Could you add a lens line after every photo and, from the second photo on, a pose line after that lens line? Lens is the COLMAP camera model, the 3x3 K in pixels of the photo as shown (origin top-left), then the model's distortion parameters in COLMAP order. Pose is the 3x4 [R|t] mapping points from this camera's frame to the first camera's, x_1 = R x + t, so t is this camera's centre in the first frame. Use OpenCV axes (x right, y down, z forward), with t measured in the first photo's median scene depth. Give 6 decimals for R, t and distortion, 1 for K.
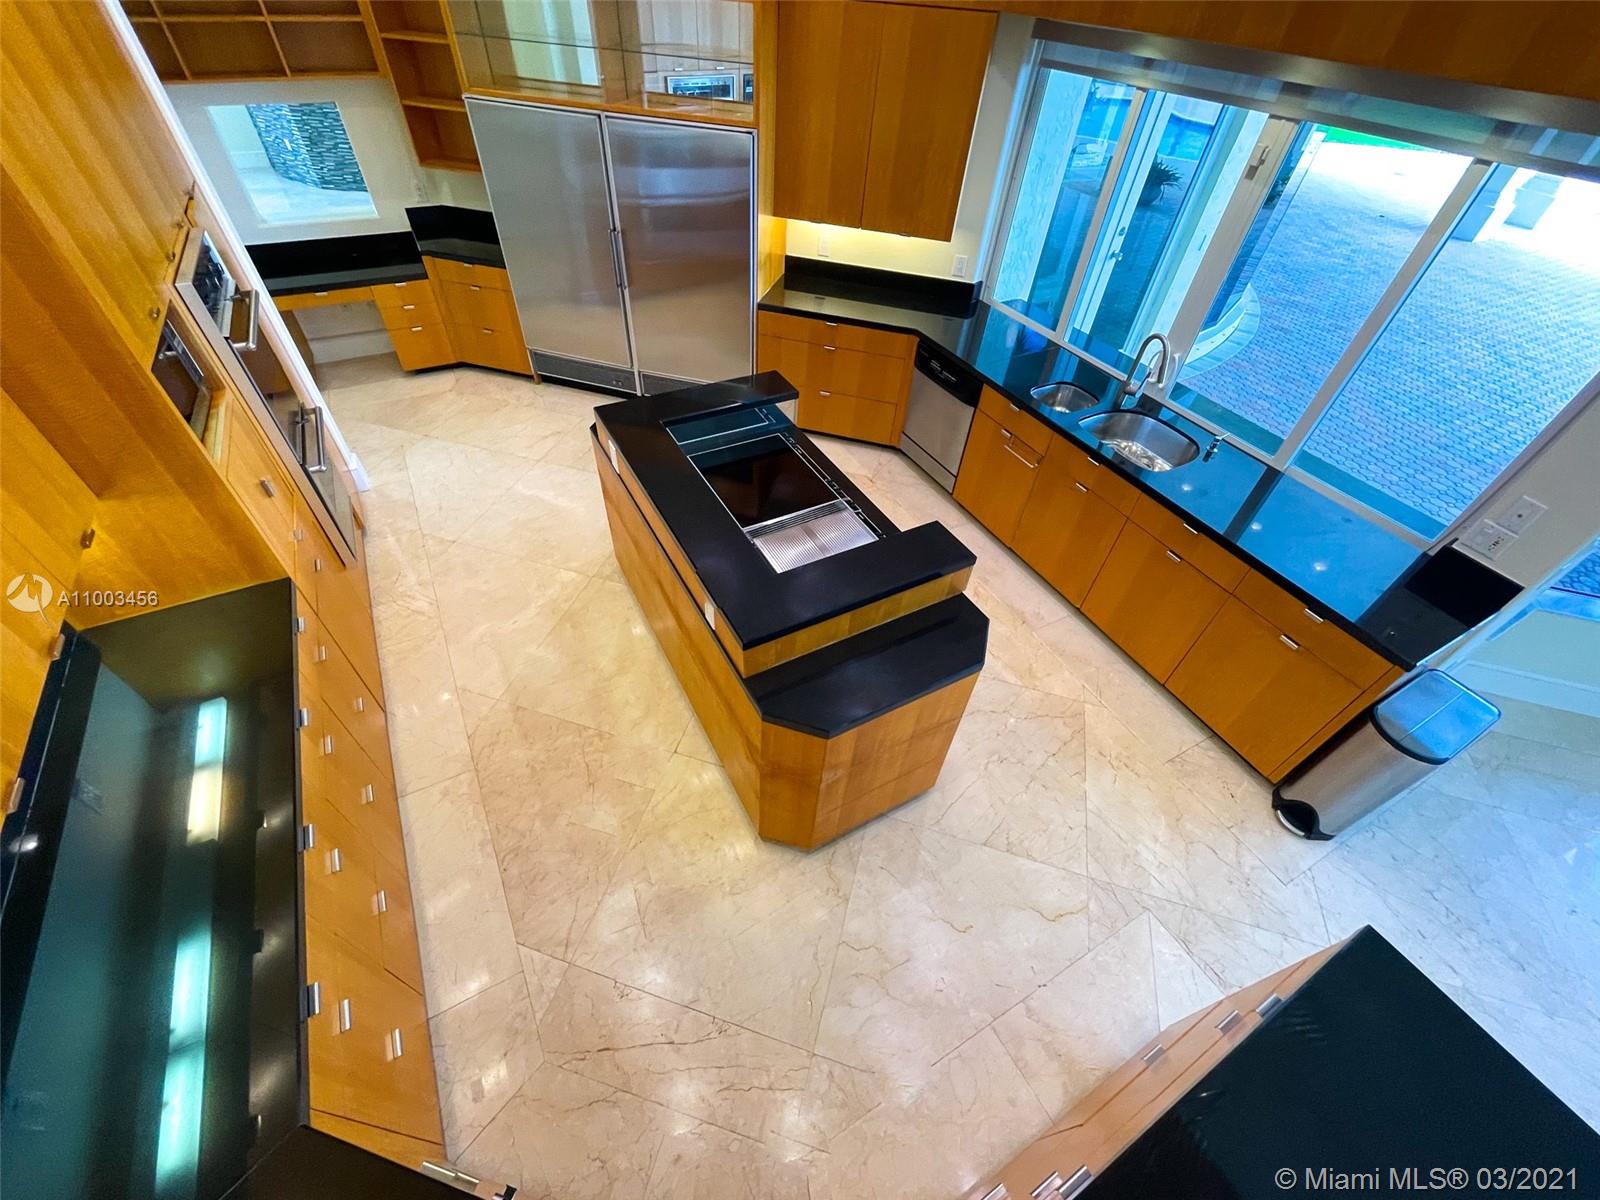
lens RADIAL K [[648.4, 0, 792.0], [0, 648.4, 601.0], [0, 0, 1]] dist [-0.001473, -0.000076]
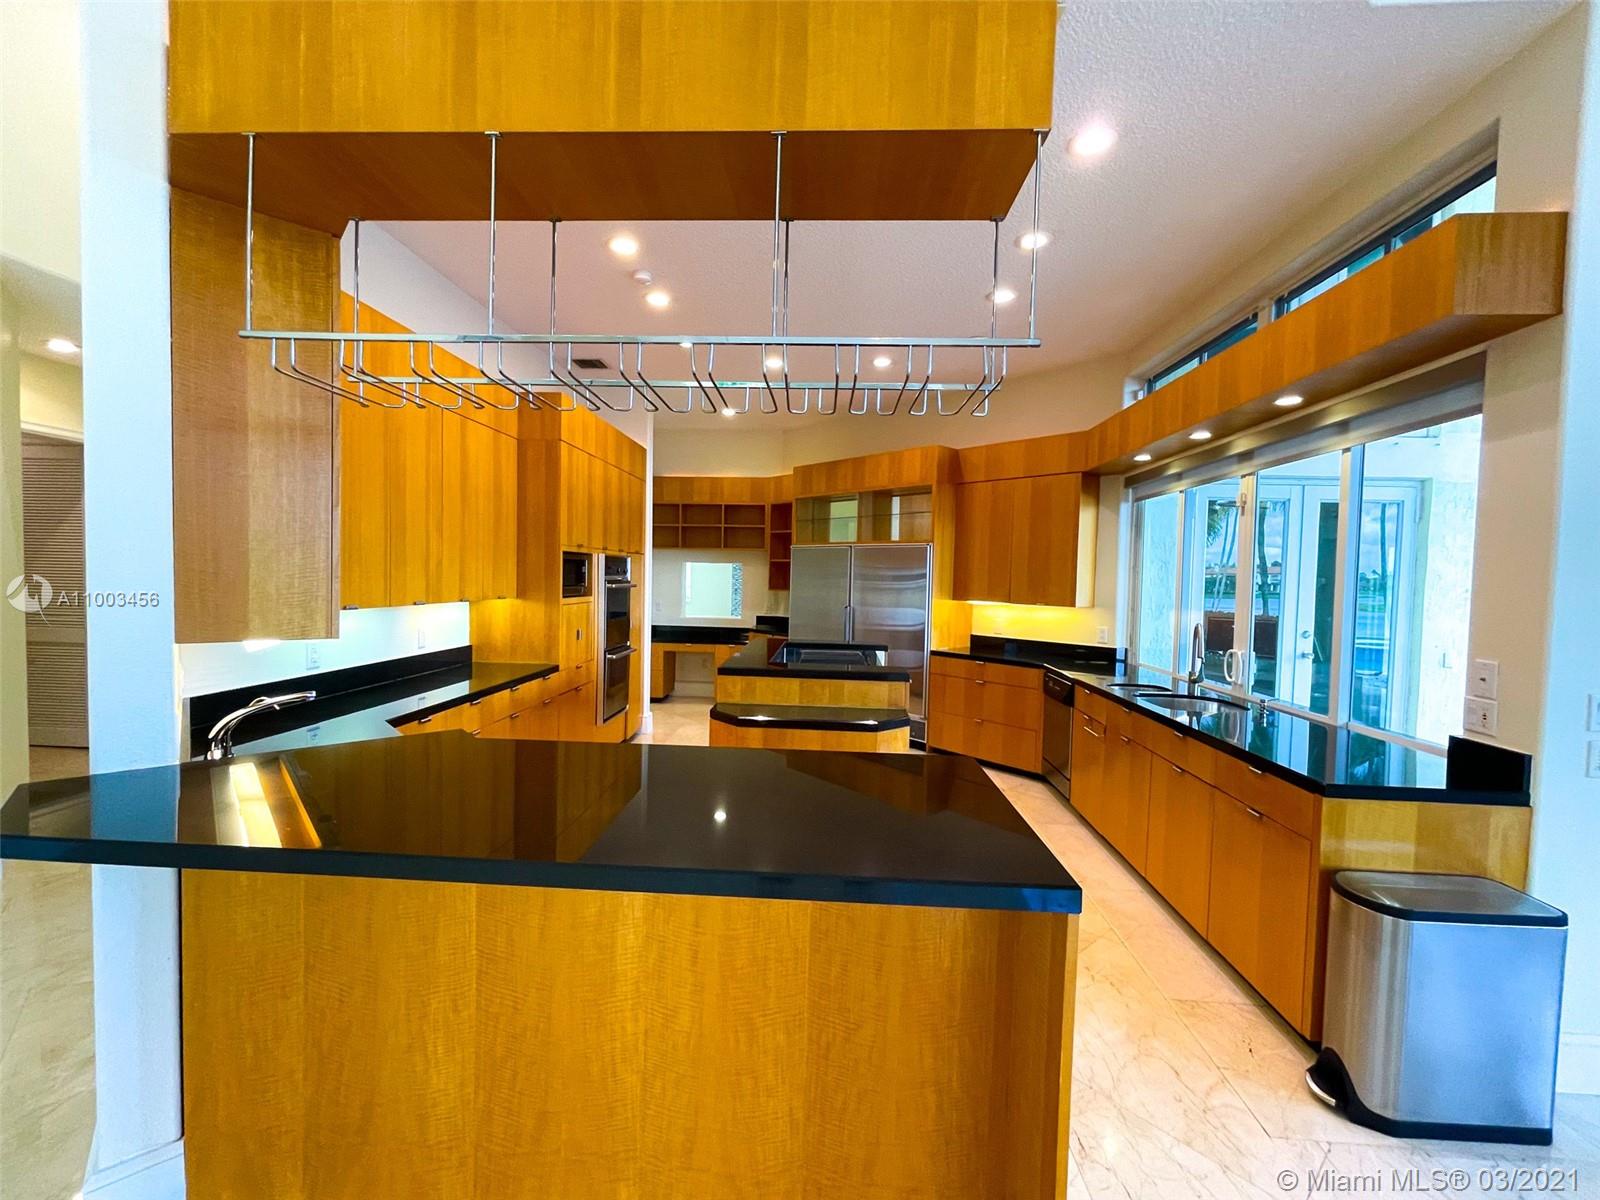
lens RADIAL K [[669.3, 0, 791.7], [0, 669.3, 600.9], [0, 0, 1]] dist [0.000022, 0.000206]
pose [[0.847843, -0.004737, -0.530227, 0.510181], [-0.366842, 0.716790, -0.592991, 0.459390], [0.382870, 0.697273, 0.605988, -0.022339]]
